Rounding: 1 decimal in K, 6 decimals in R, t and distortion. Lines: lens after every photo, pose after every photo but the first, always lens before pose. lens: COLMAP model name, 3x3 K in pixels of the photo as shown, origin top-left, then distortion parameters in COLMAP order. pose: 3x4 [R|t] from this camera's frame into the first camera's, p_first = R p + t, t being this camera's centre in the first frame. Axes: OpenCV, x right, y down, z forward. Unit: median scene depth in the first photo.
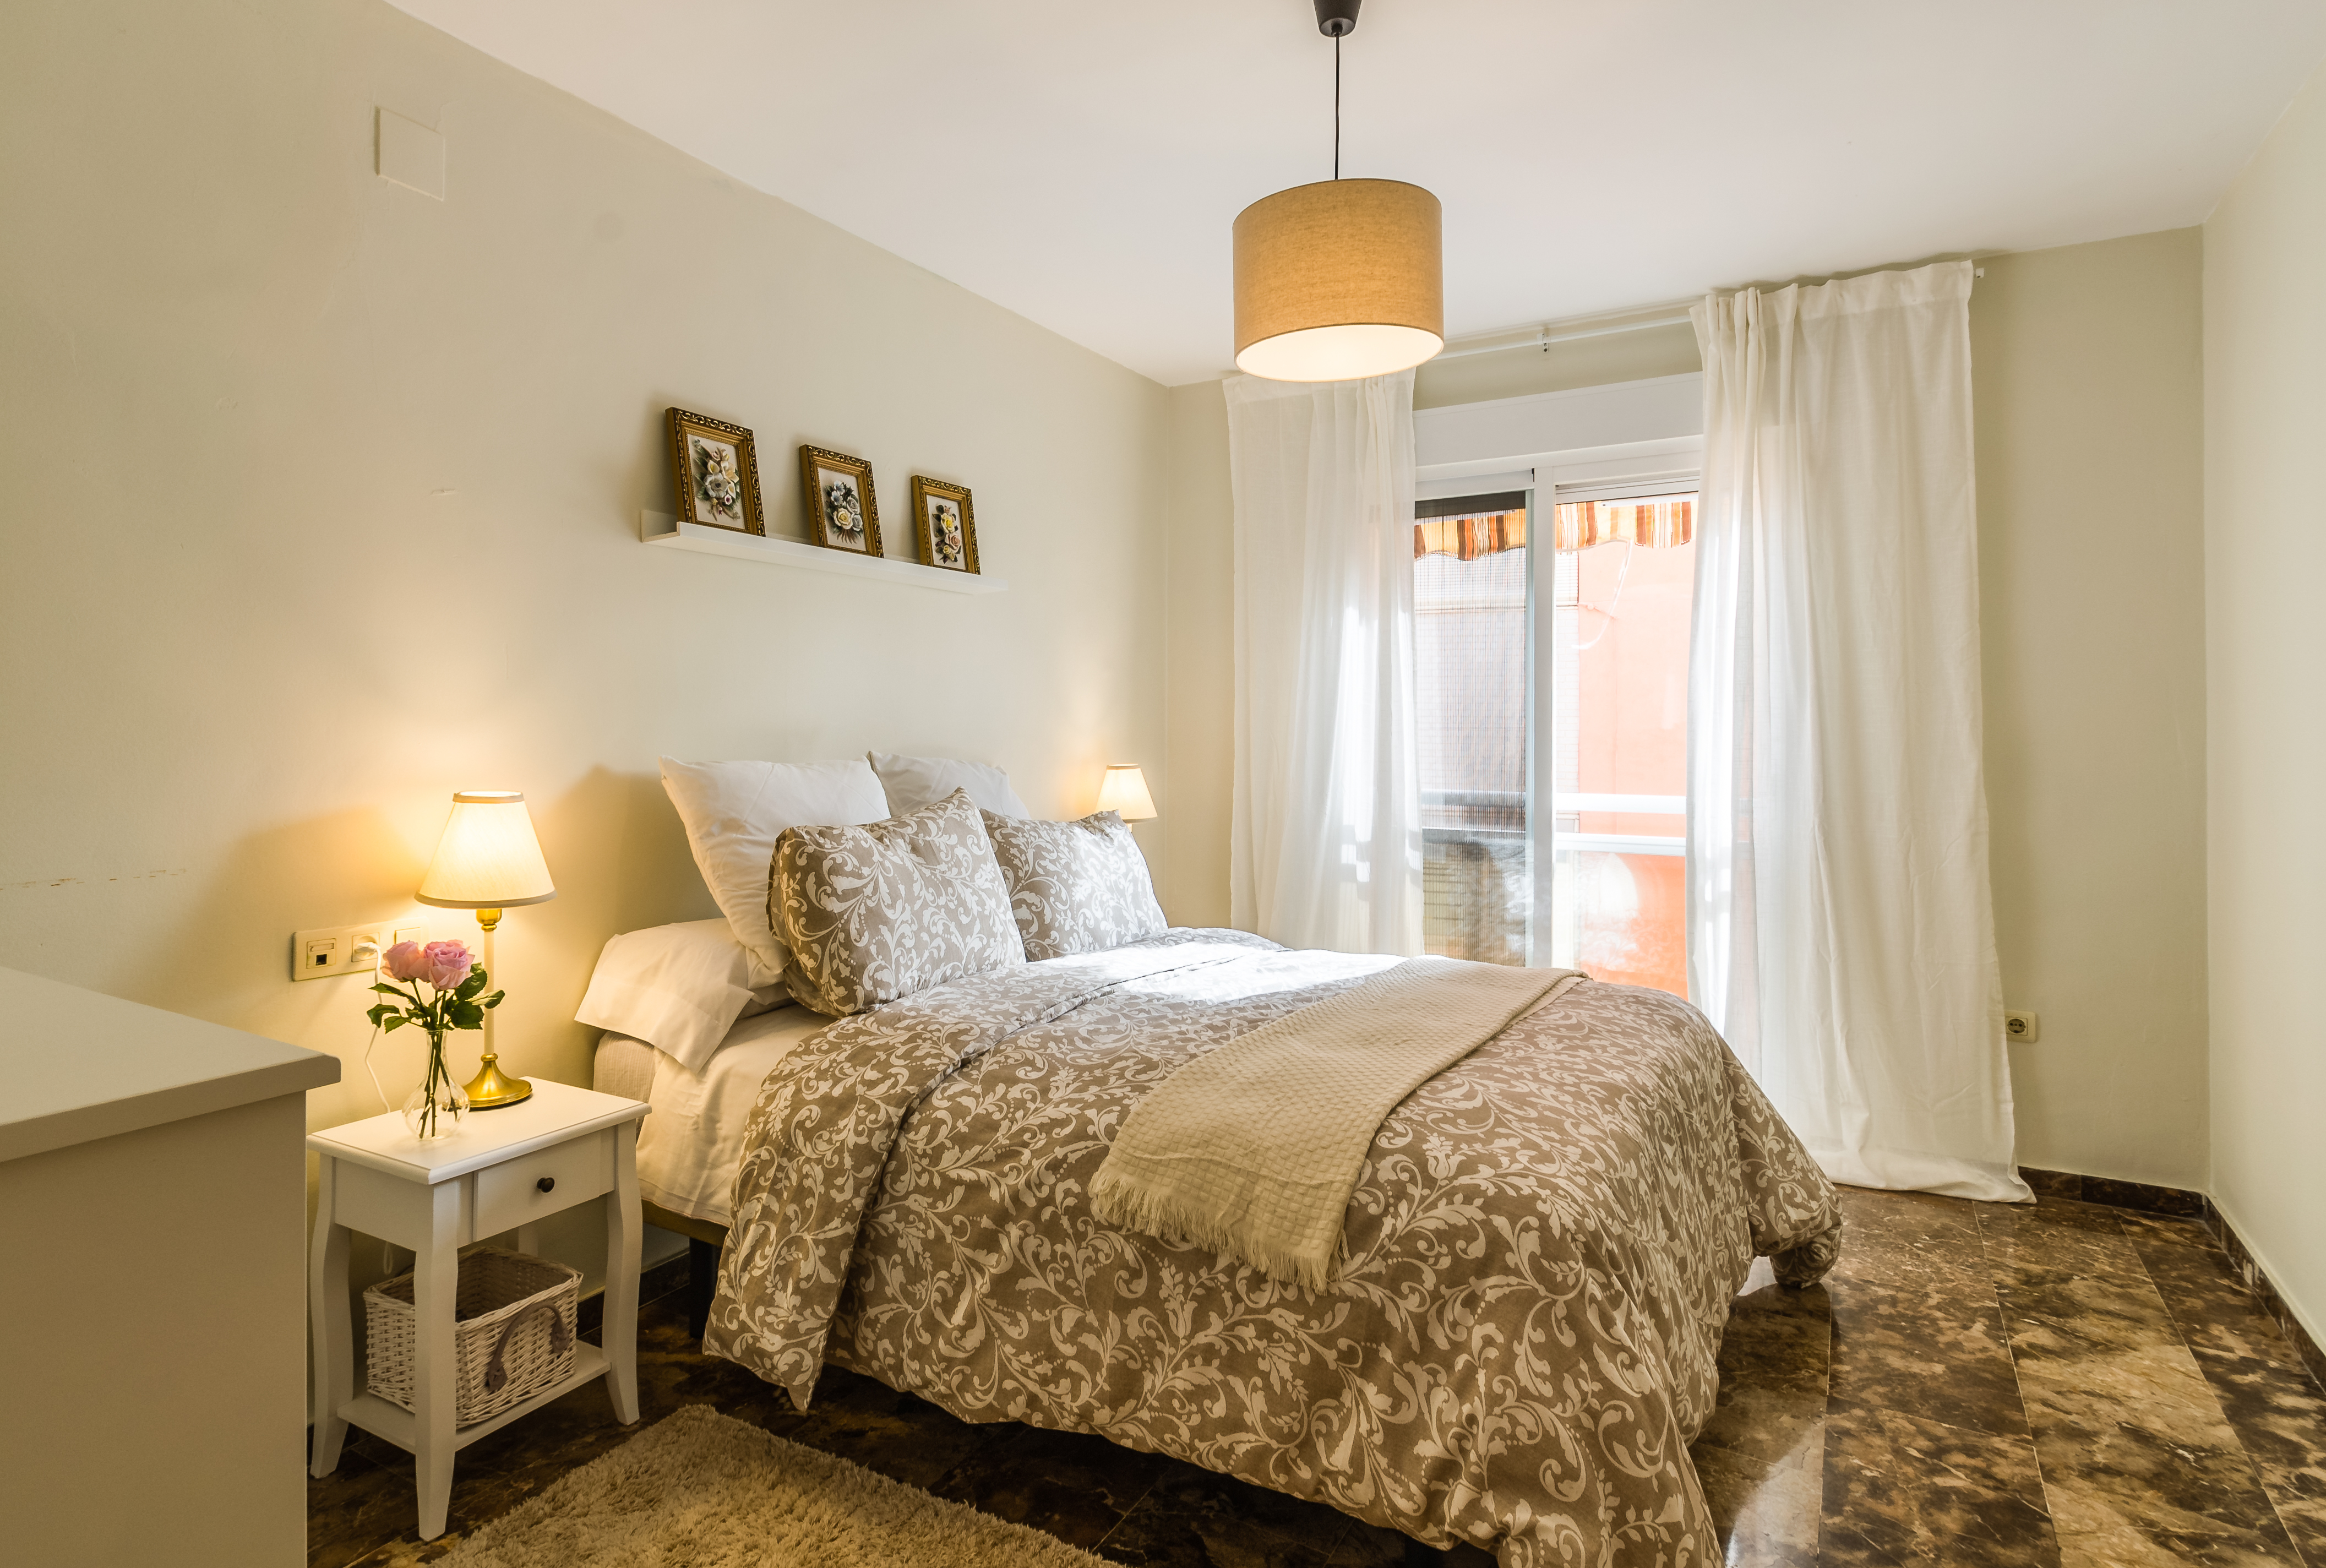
lens RADIAL K [[1213.9, 0, 1163.4], [0, 1213.9, 738.9], [0, 0, 1]] dist [-0.001369, -0.000589]
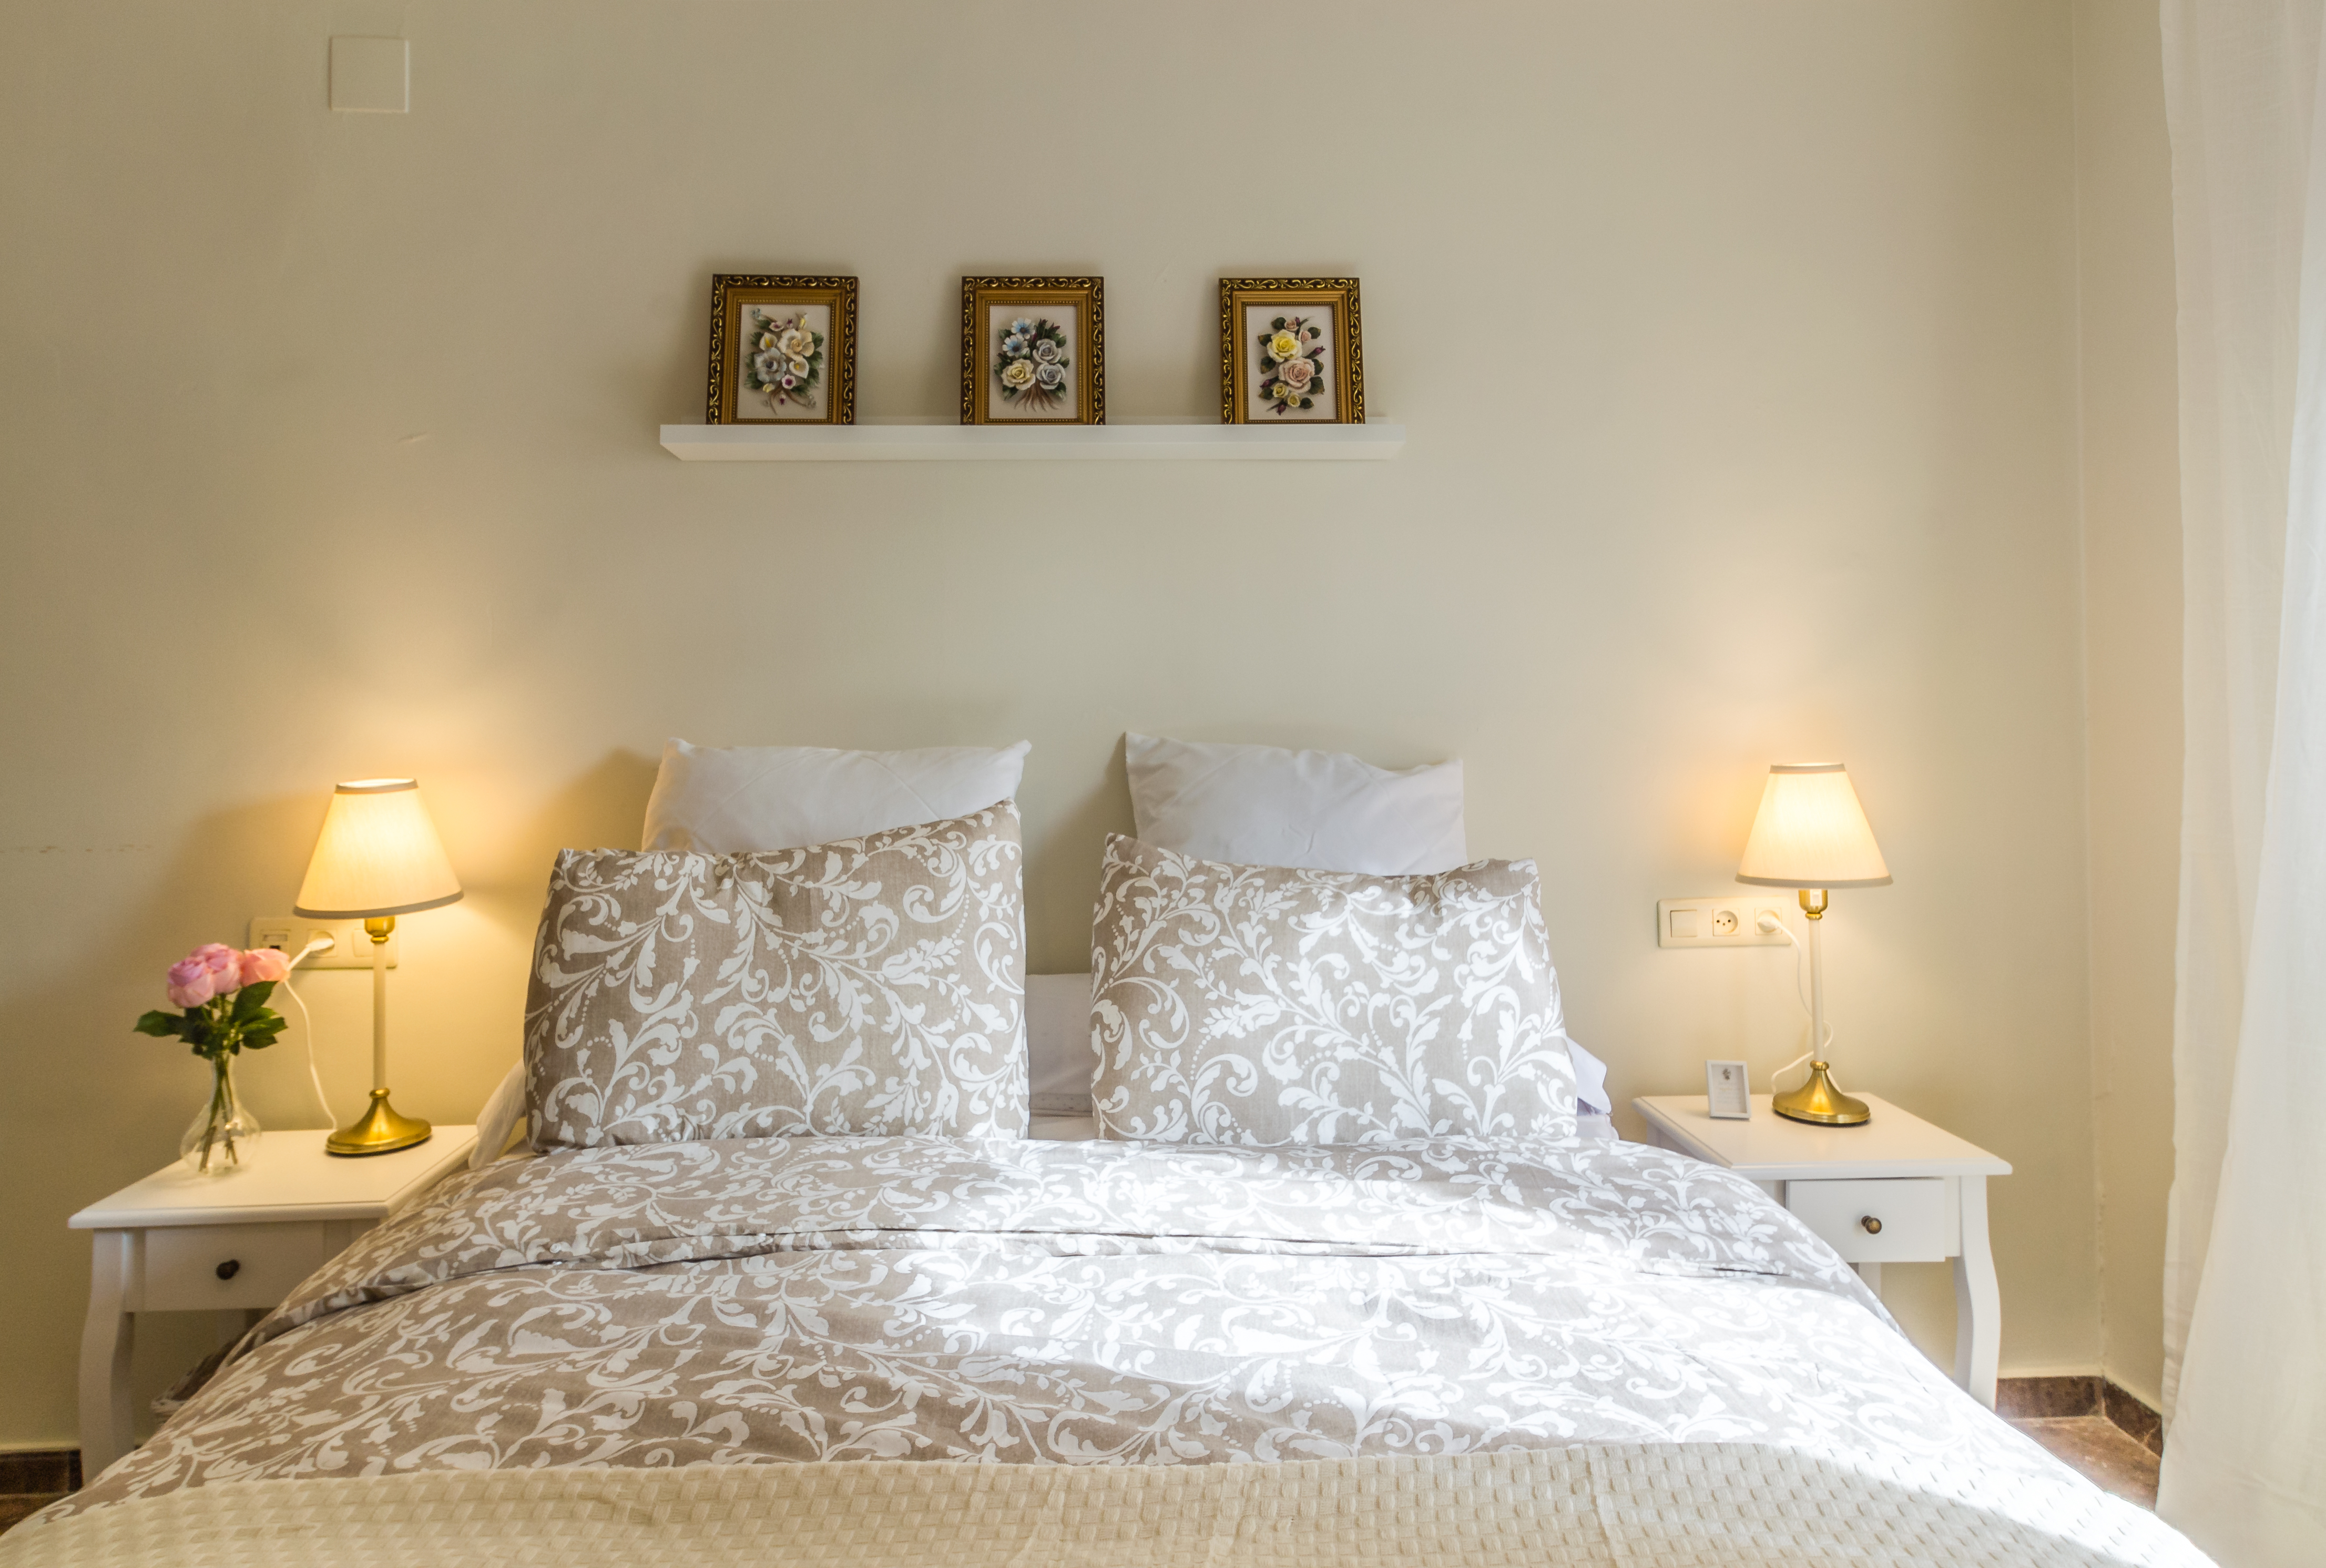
lens RADIAL K [[1374.9, 0, 1163.2], [0, 1374.9, 696.4], [0, 0, 1]] dist [-0.001113, 0.002262]
pose [[0.540336, -0.010261, -0.841387, 0.448786], [0.005902, 0.999947, -0.008405, -0.003040], [0.841429, -0.000424, 0.540368, 0.756734]]
